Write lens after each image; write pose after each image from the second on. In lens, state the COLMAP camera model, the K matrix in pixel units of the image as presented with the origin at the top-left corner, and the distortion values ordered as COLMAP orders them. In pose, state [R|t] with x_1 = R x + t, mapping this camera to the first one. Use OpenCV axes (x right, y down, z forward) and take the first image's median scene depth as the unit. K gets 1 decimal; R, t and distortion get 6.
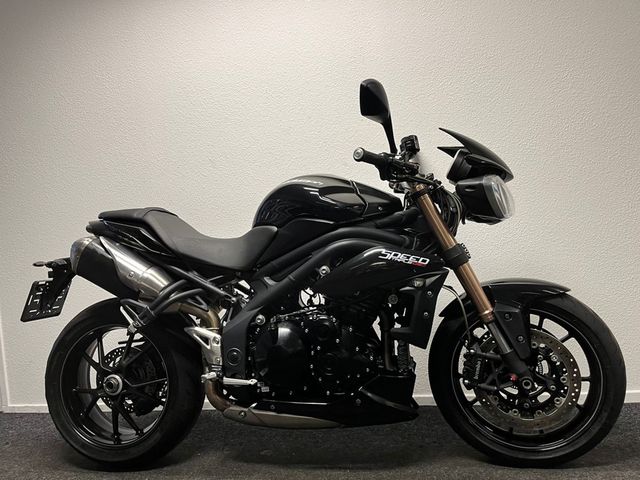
lens RADIAL K [[476.2, 0, 319.5], [0, 476.2, 242.7], [0, 0, 1]] dist [0.003967, 0.001171]
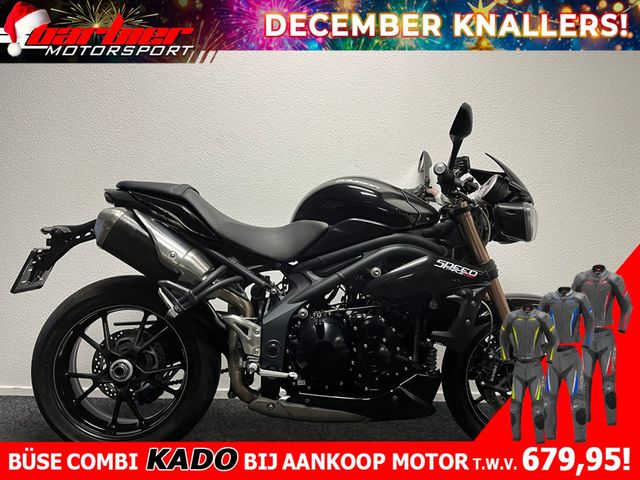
lens RADIAL K [[480.1, 0, 320.0], [0, 480.1, 240.0], [0, 0, 1]] dist [0.003183, -0.001882]
pose [[0.959579, 0.114806, 0.256959, -0.371073], [-0.118716, 0.992928, -0.000301, 0.004088], [-0.255177, -0.030216, 0.966422, 0.018083]]
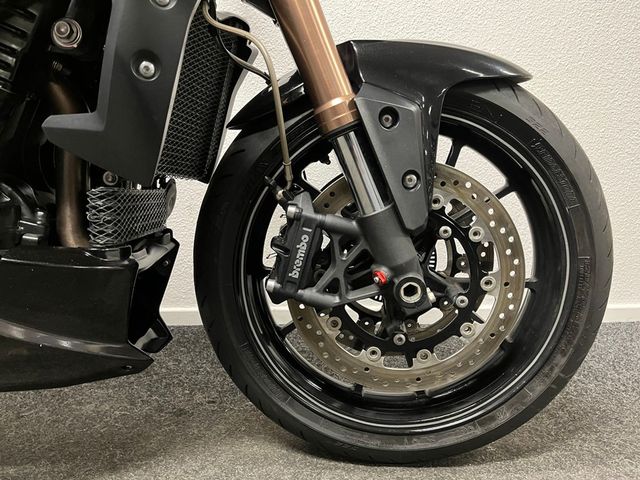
lens RADIAL K [[480.1, 0, 320.0], [0, 480.1, 240.0], [0, 0, 1]] dist [0.003183, -0.001882]
pose [[0.957602, 0.051377, 0.283475, 0.220527], [-0.101656, 0.980937, 0.165618, 0.175639], [-0.269562, -0.187413, 0.944570, 0.583622]]
